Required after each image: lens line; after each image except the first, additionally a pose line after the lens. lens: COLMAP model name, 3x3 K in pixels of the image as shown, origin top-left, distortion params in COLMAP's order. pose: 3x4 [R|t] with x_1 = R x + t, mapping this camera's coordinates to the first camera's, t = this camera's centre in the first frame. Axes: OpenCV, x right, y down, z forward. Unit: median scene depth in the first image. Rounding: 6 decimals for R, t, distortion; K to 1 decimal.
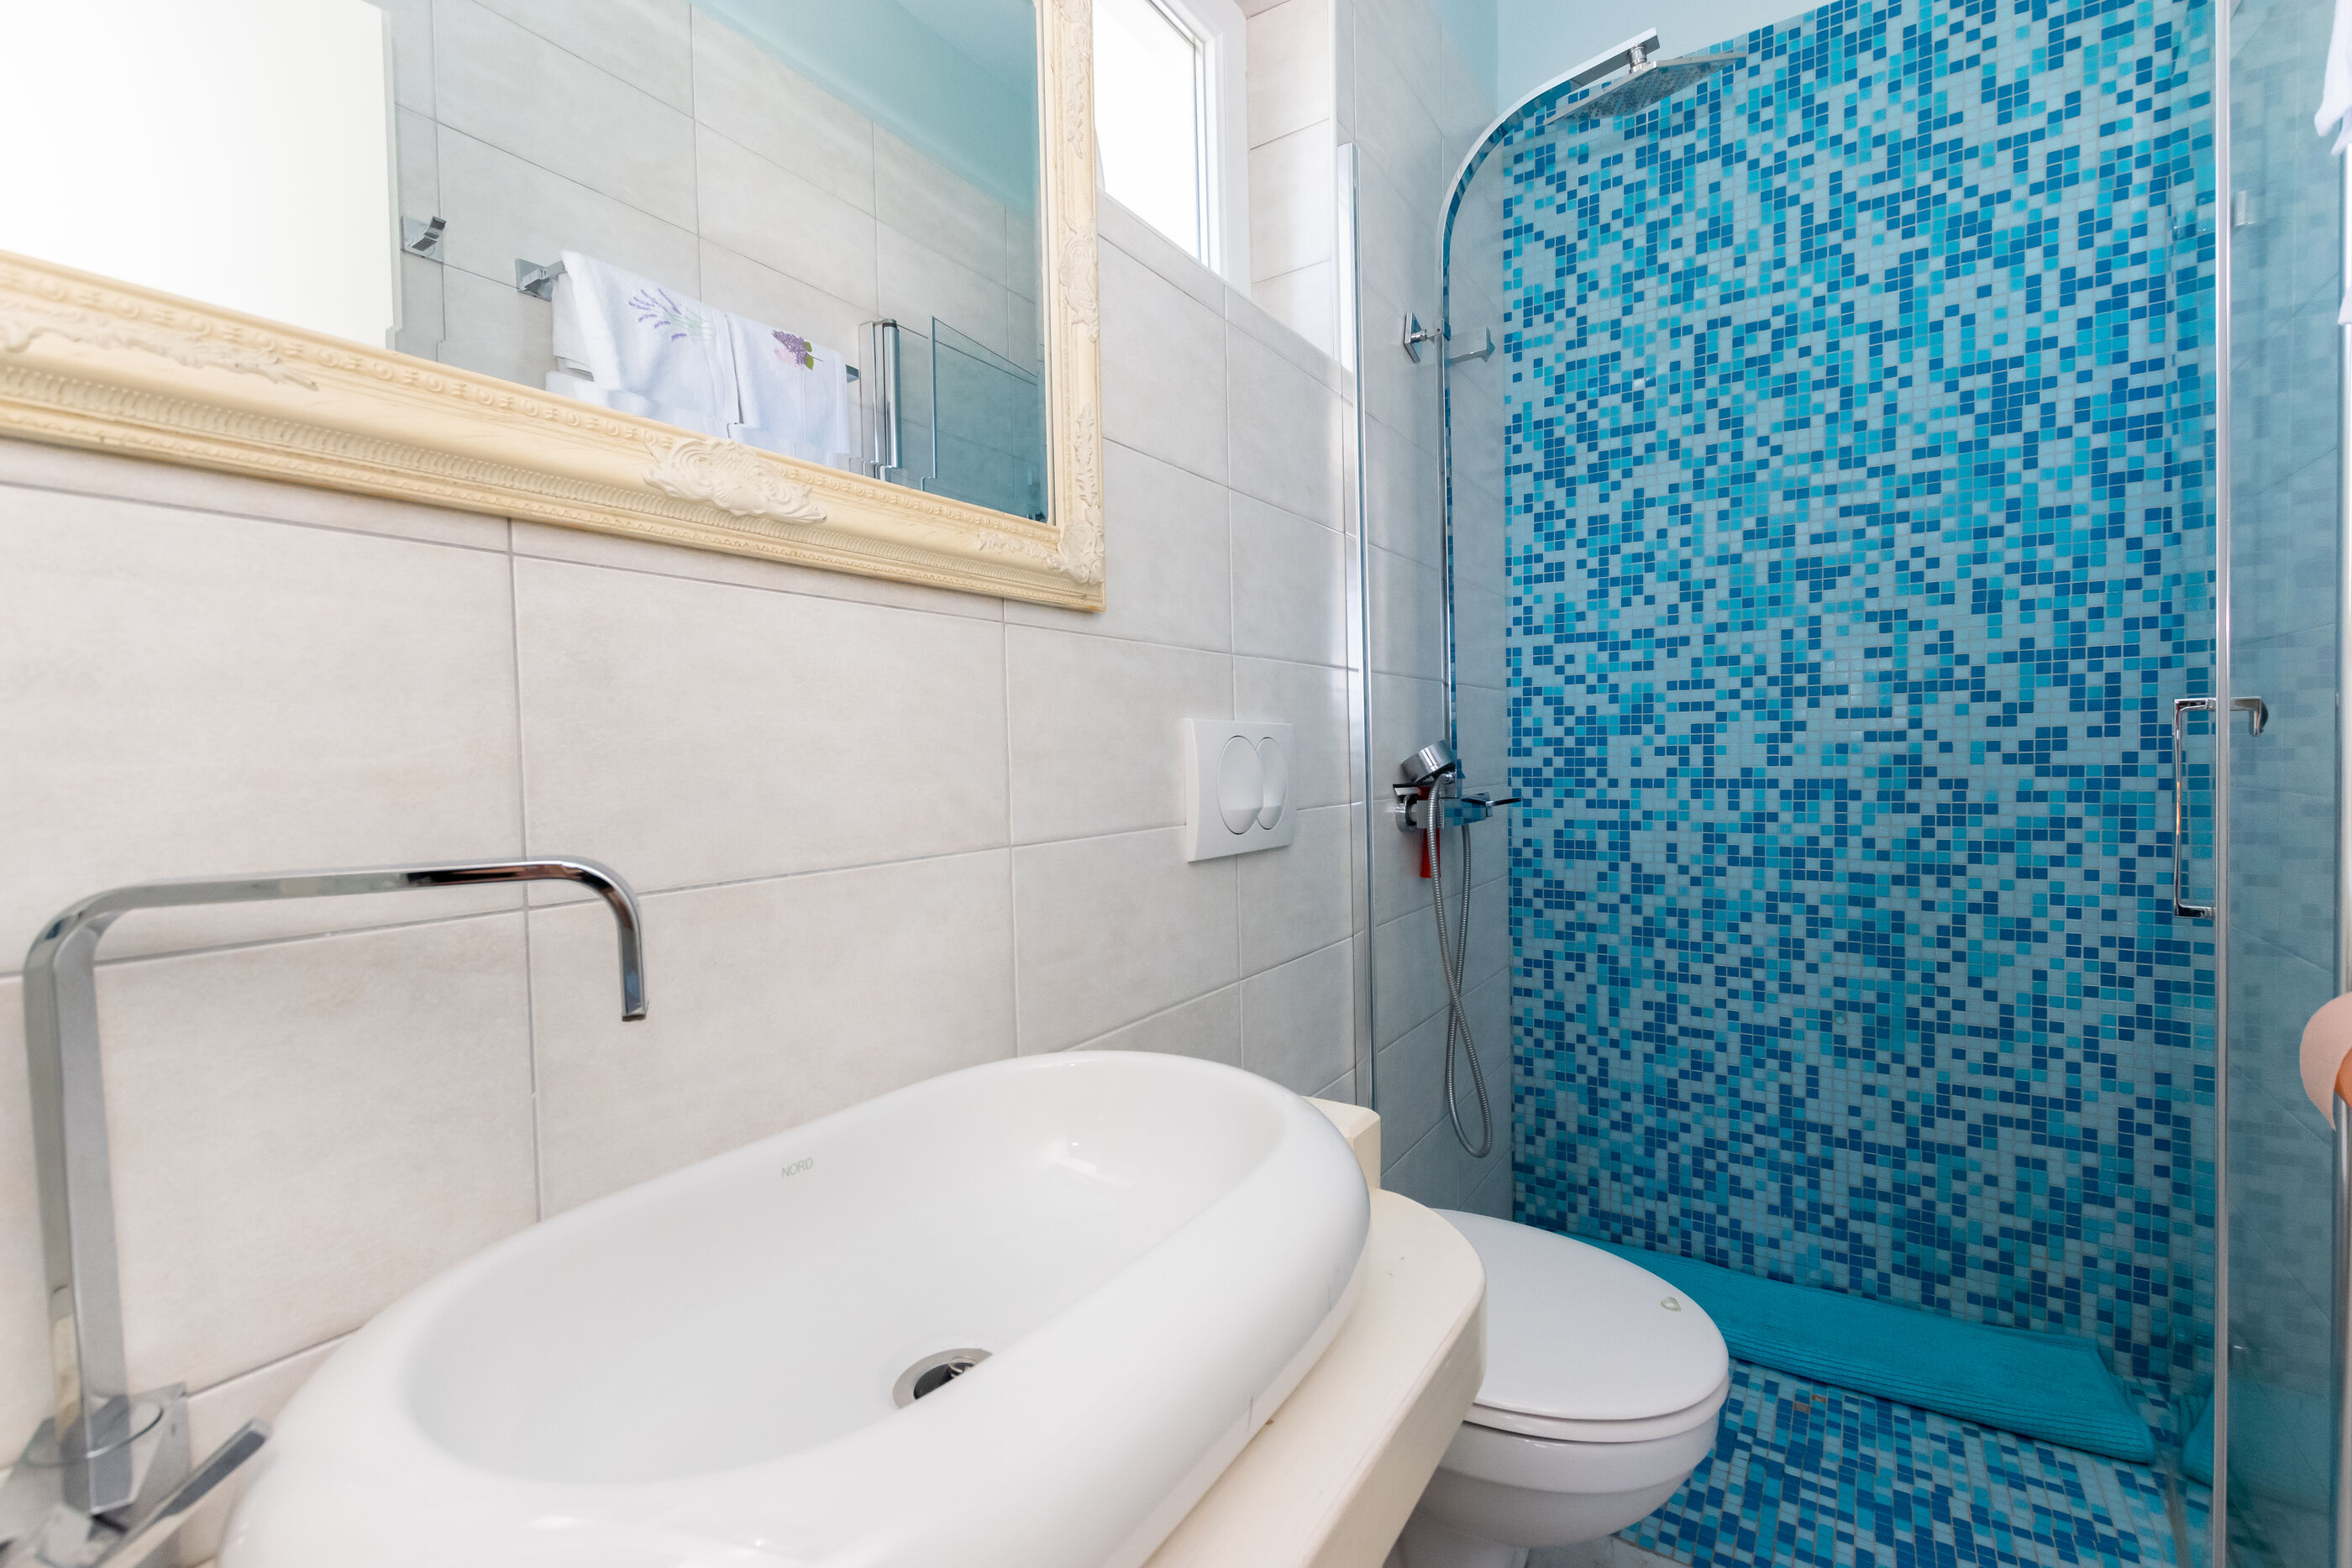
lens RADIAL K [[1013.6, 0, 1176.0], [0, 1013.6, 784.0], [0, 0, 1]] dist [0.003898, -0.000205]
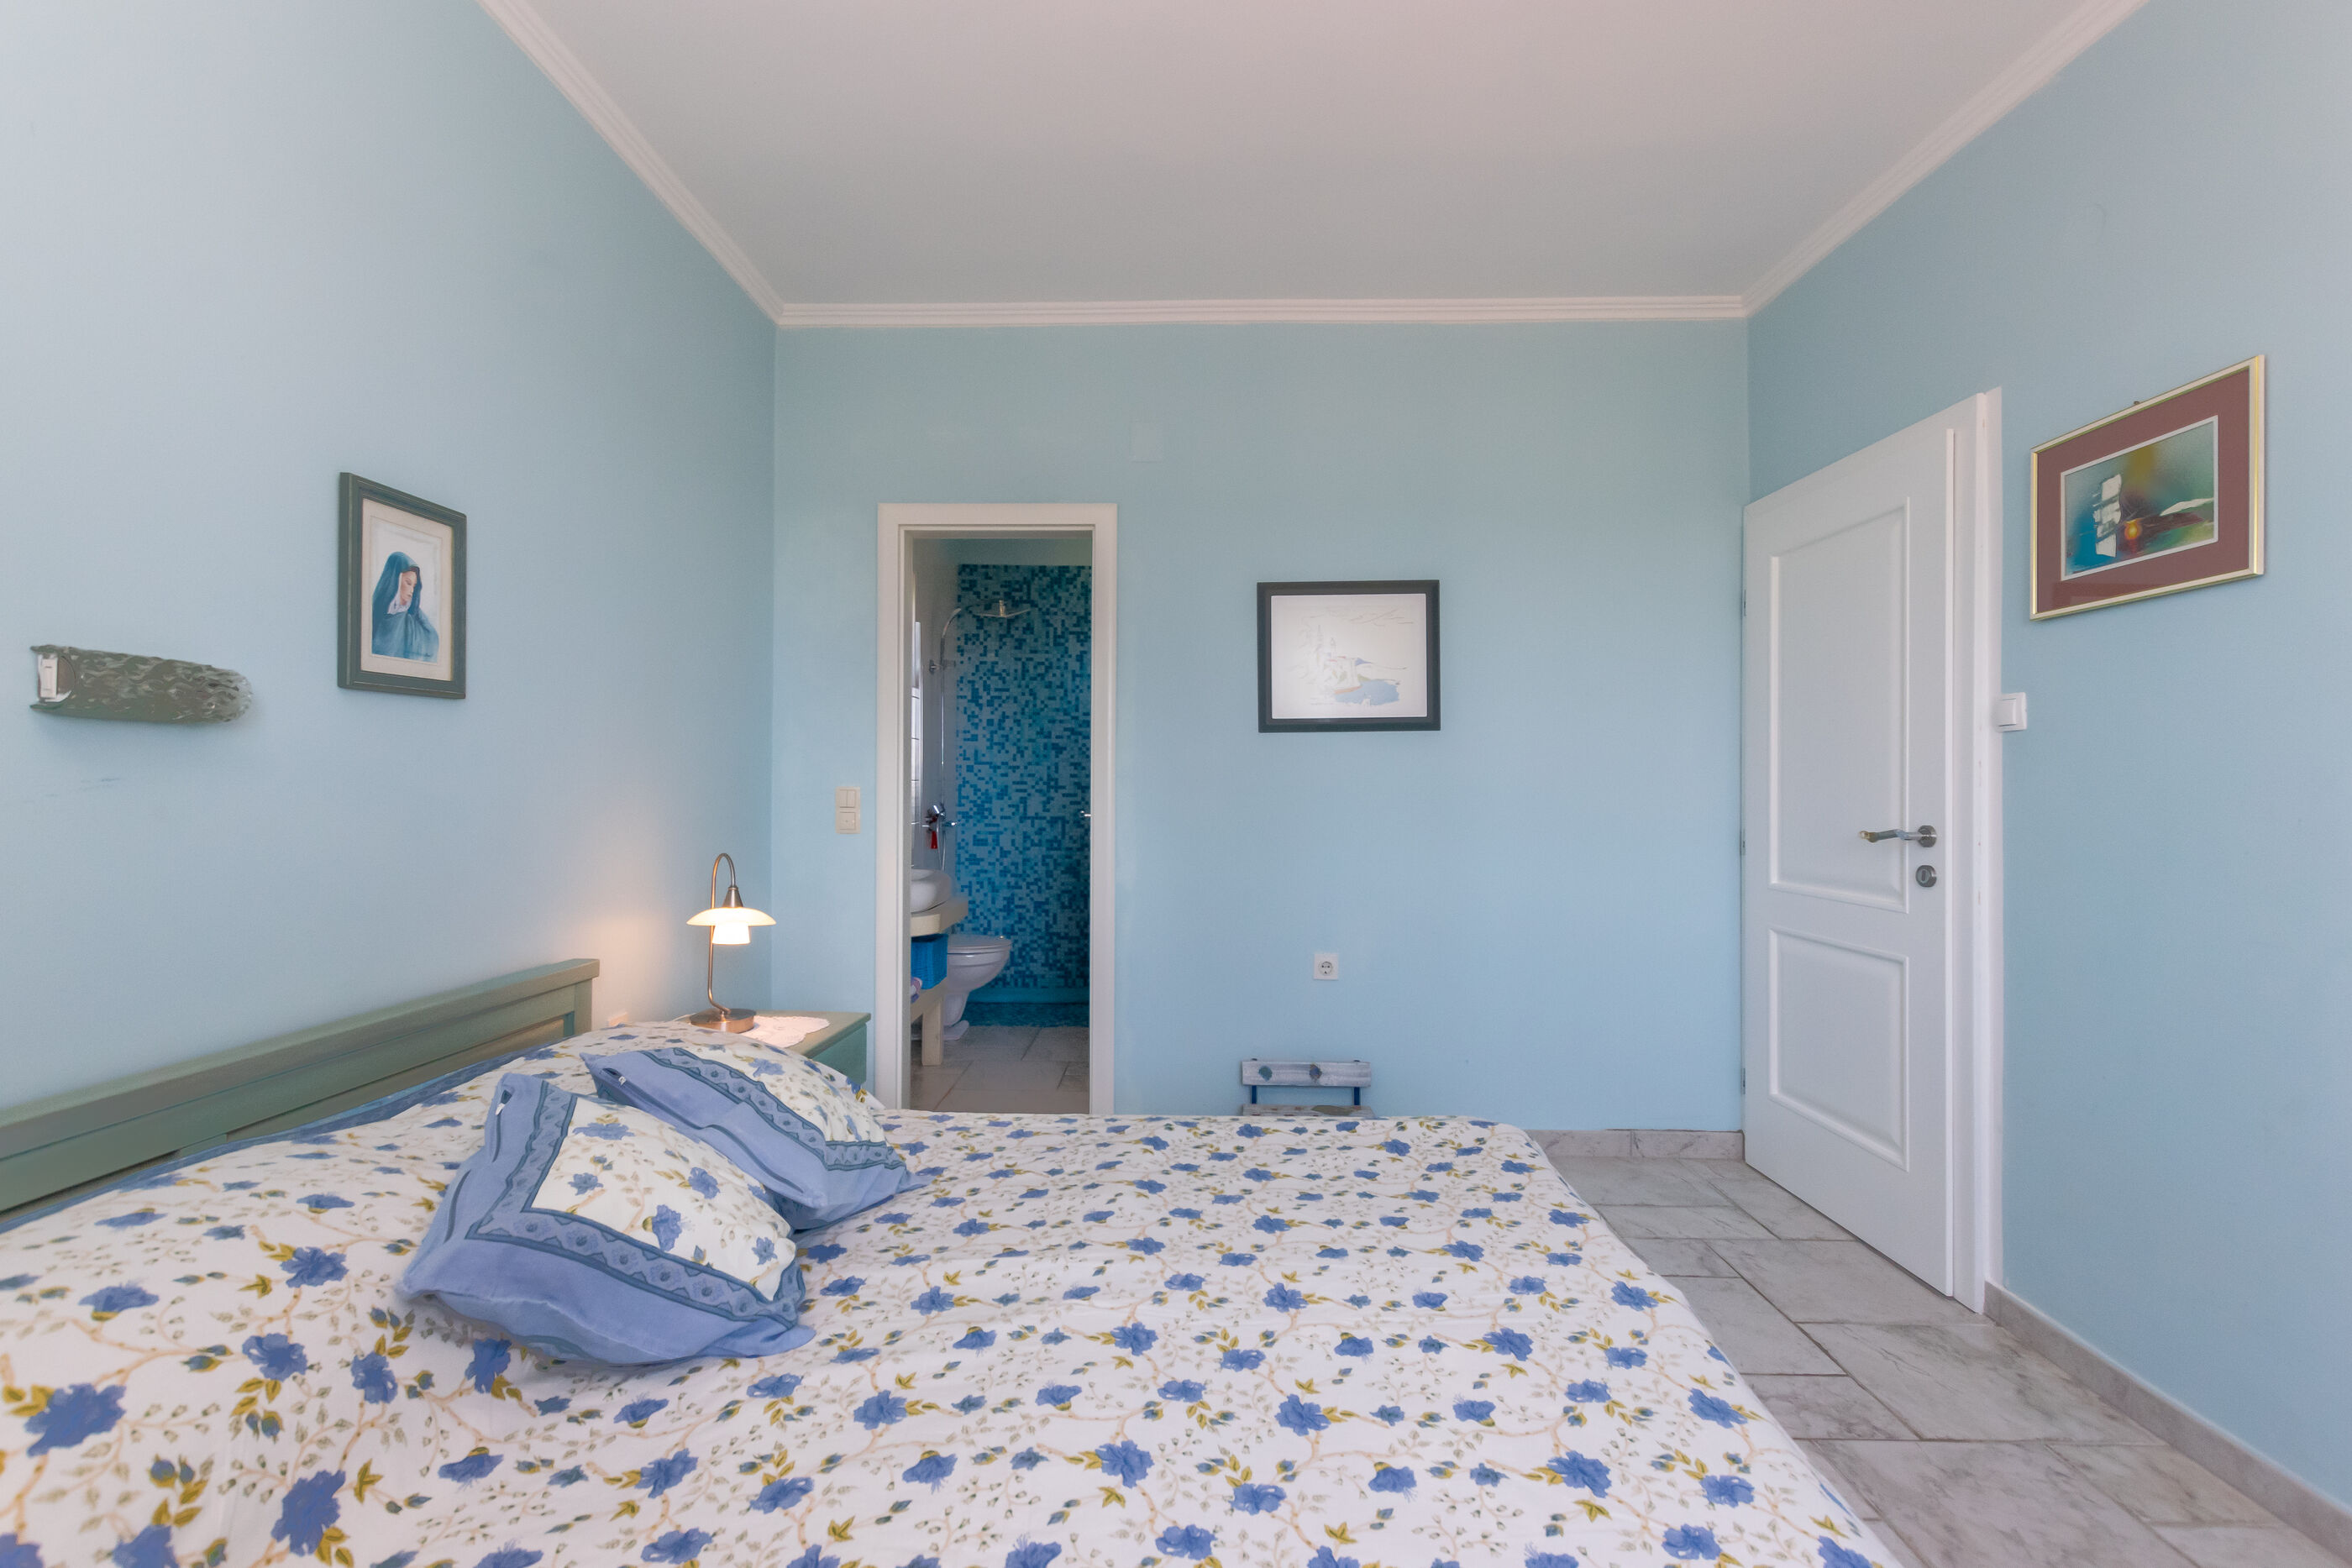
lens RADIAL K [[1013.6, 0, 1176.0], [0, 1013.6, 784.0], [0, 0, 1]] dist [0.003898, -0.000205]
pose [[0.850777, 0.025495, 0.524907, -0.612195], [-0.006954, 0.999281, -0.037264, 0.007621], [-0.525480, 0.028053, 0.850343, -1.649230]]
